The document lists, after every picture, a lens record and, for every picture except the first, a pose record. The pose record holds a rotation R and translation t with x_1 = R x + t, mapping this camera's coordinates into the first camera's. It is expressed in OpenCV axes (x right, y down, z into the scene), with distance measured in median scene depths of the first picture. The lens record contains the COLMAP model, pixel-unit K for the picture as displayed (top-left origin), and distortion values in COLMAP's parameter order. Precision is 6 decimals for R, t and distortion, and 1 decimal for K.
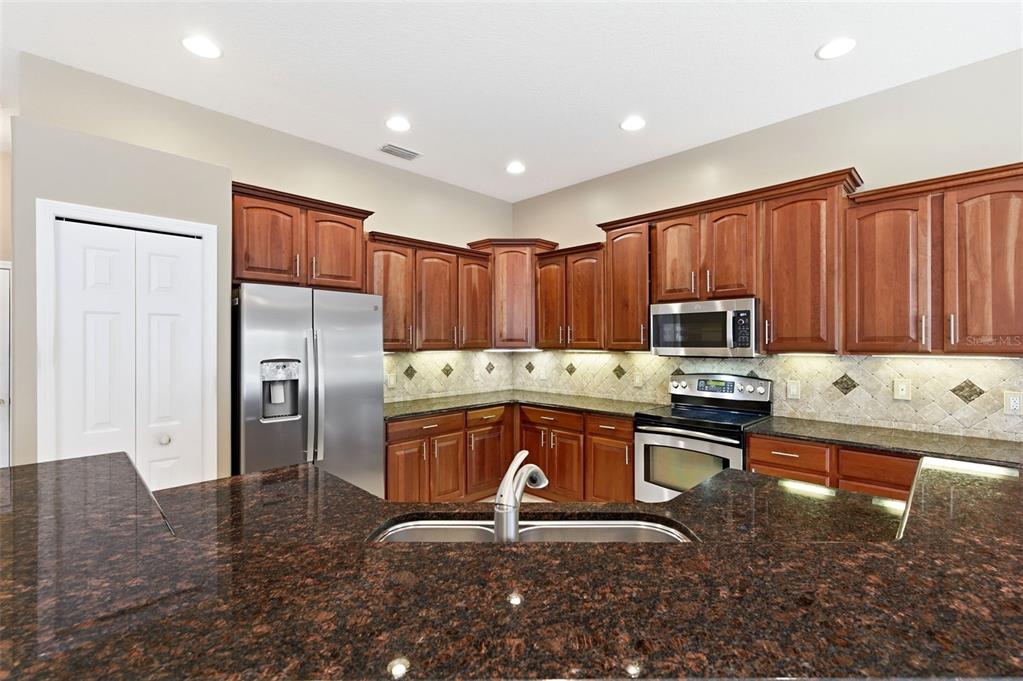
lens RADIAL K [[449.7, 0, 512.8], [0, 449.7, 340.5], [0, 0, 1]] dist [-0.001135, -0.001218]
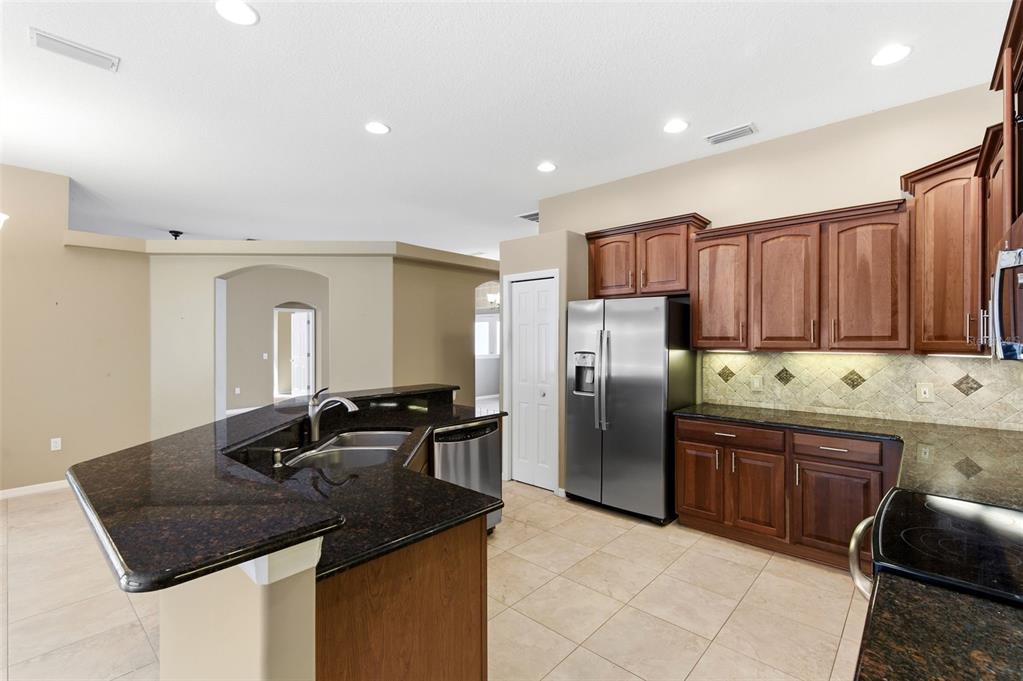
lens RADIAL K [[449.7, 0, 513.8], [0, 449.7, 340.3], [0, 0, 1]] dist [-0.001135, -0.001218]
pose [[0.050726, 0.005411, -0.998698, 0.709611], [0.001909, 0.999983, 0.005515, -0.002619], [0.998711, -0.002186, 0.050715, 0.552151]]
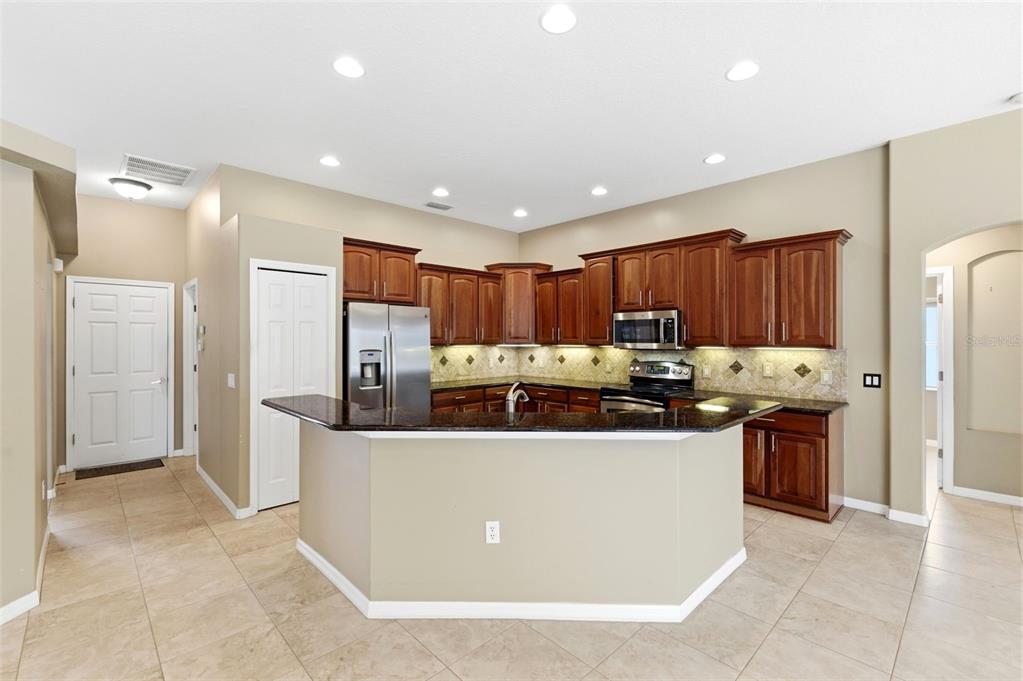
lens RADIAL K [[449.7, 0, 513.2], [0, 449.7, 337.2], [0, 0, 1]] dist [-0.001135, -0.001218]
pose [[0.999791, 0.001154, -0.020417, 0.015756], [-0.001185, 0.999998, -0.001519, -0.000594], [0.020415, 0.001543, 0.999790, -0.454621]]
